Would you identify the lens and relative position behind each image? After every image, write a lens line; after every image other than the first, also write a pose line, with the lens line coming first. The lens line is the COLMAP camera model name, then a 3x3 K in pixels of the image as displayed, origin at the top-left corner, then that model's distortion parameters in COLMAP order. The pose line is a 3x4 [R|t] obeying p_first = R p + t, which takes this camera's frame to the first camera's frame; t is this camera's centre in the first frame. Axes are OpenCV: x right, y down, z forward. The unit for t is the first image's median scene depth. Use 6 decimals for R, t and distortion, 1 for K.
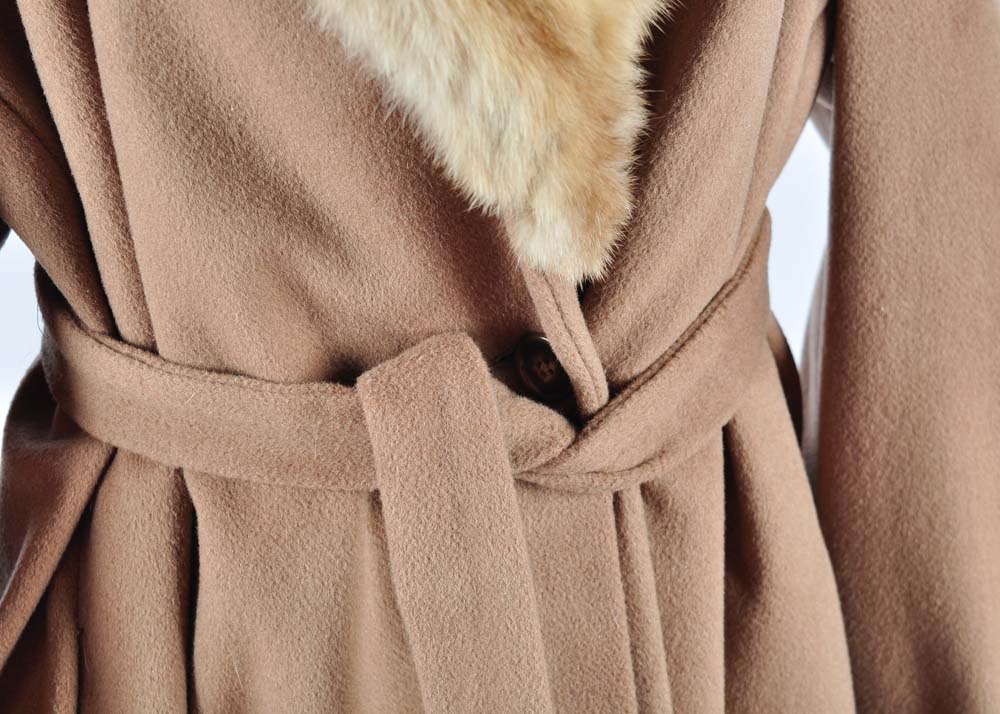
lens RADIAL K [[1778.7, 0, 534.7], [0, 1778.7, 365.5], [0, 0, 1]] dist [0.014276, 0.000000]
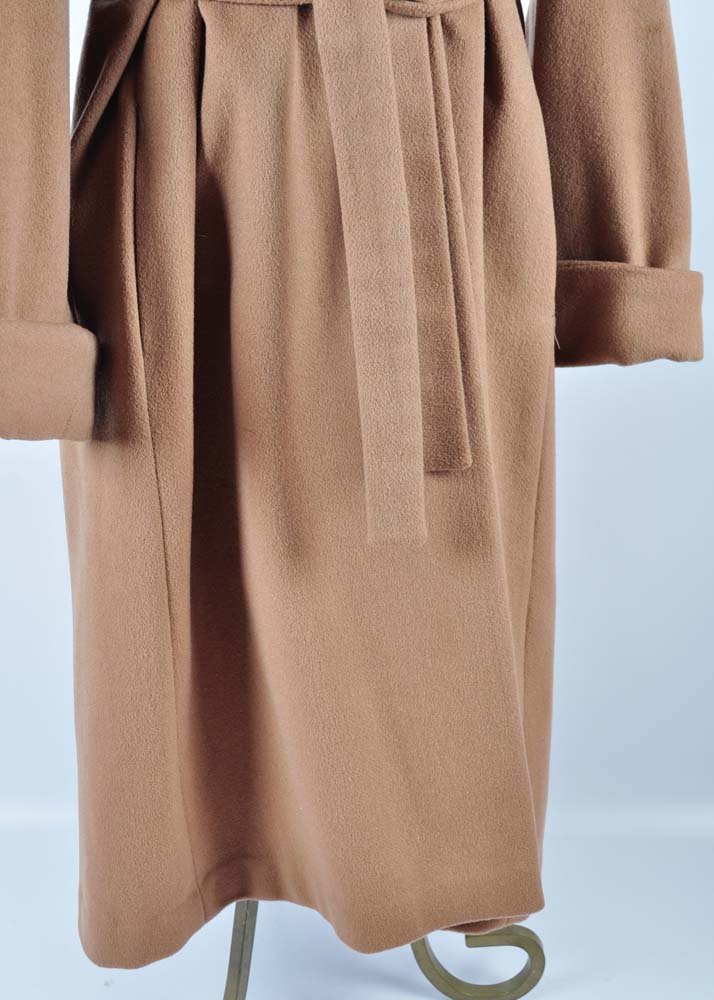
lens RADIAL K [[1331.3, 0, 353.4], [0, 1331.3, 509.7], [0, 0, 1]] dist [-0.021011, 0.000000]
pose [[0.999368, 0.004957, 0.035209, -0.080106], [-0.007472, 0.997401, 0.071666, 0.485178], [-0.034762, -0.071884, 0.996807, -0.429528]]
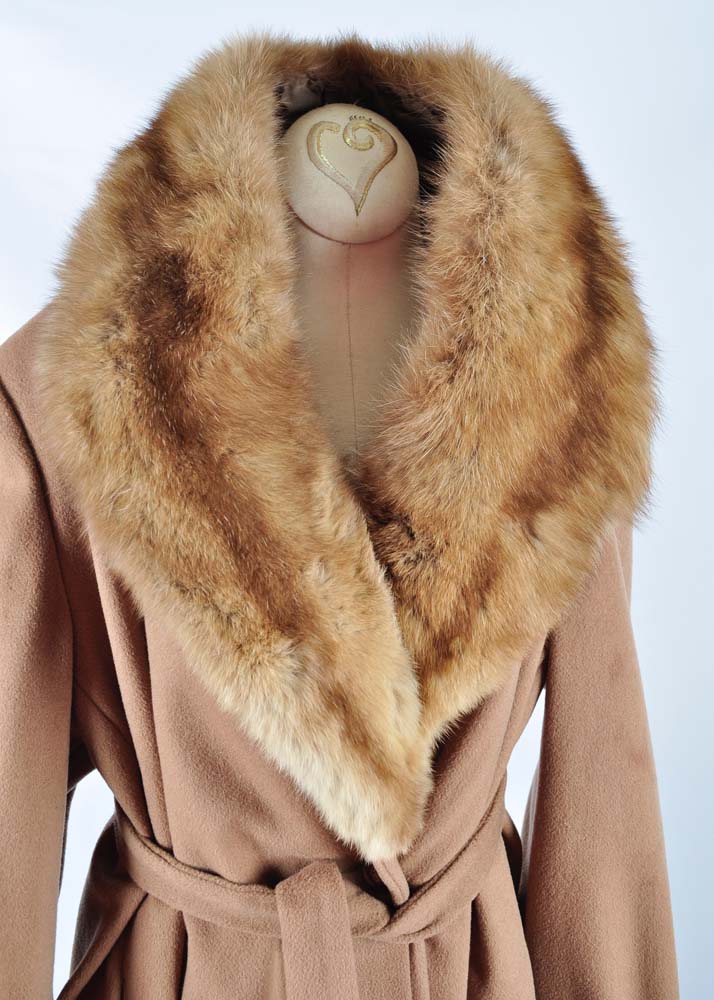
lens RADIAL K [[1051.1, 0, 349.0], [0, 1051.1, 460.6], [0, 0, 1]] dist [-0.065364, 0.000000]
pose [[0.996426, 0.060725, -0.058723, 0.014352], [-0.066722, 0.992101, -0.106228, -0.306932], [0.051809, 0.109767, 0.992606, -0.135390]]
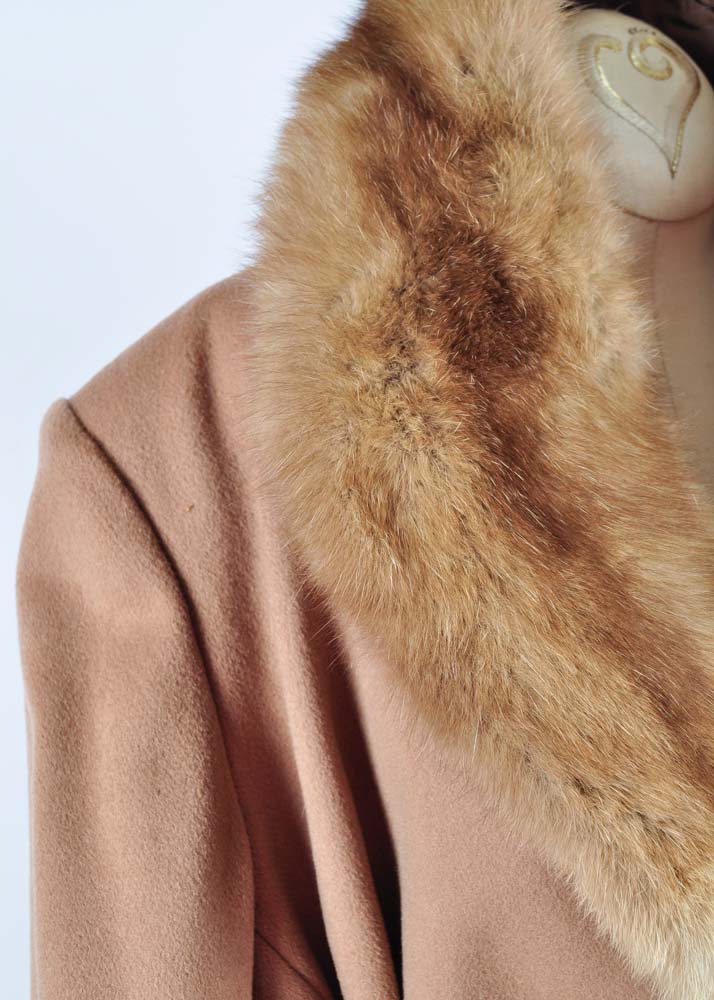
lens RADIAL K [[1294.6, 0, 355.2], [0, 1294.6, 499.5], [0, 0, 1]] dist [-0.049840, 0.000000]
pose [[0.989919, 0.008757, 0.141364, -0.370735], [0.006582, 0.994164, -0.107680, -0.359925], [-0.141482, 0.107525, 0.984084, 0.090248]]
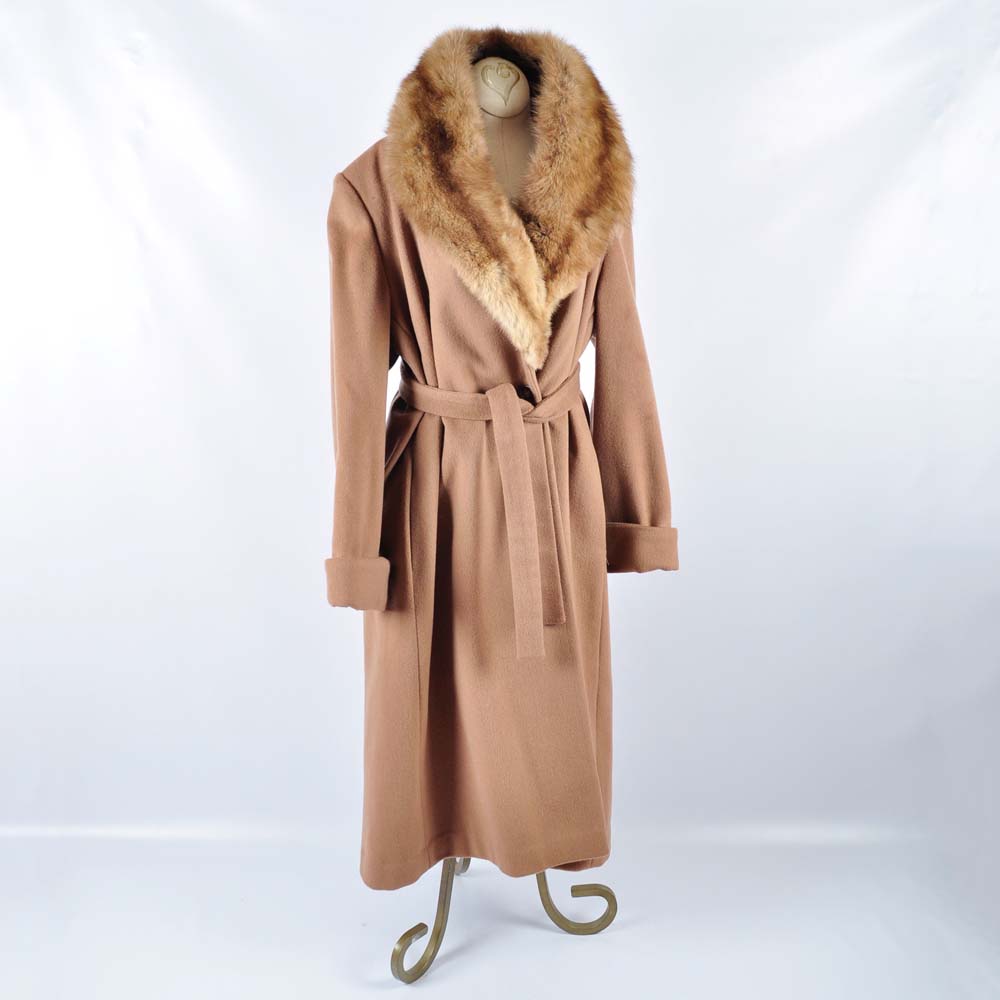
lens RADIAL K [[1214.6, 0, 491.7], [0, 1214.6, 477.2], [0, 0, 1]] dist [-0.050004, 0.000000]
pose [[0.999312, 0.007745, 0.036279, -0.179919], [-0.004824, 0.996789, -0.079925, 0.429246], [-0.036782, 0.079695, 0.996140, -1.865953]]
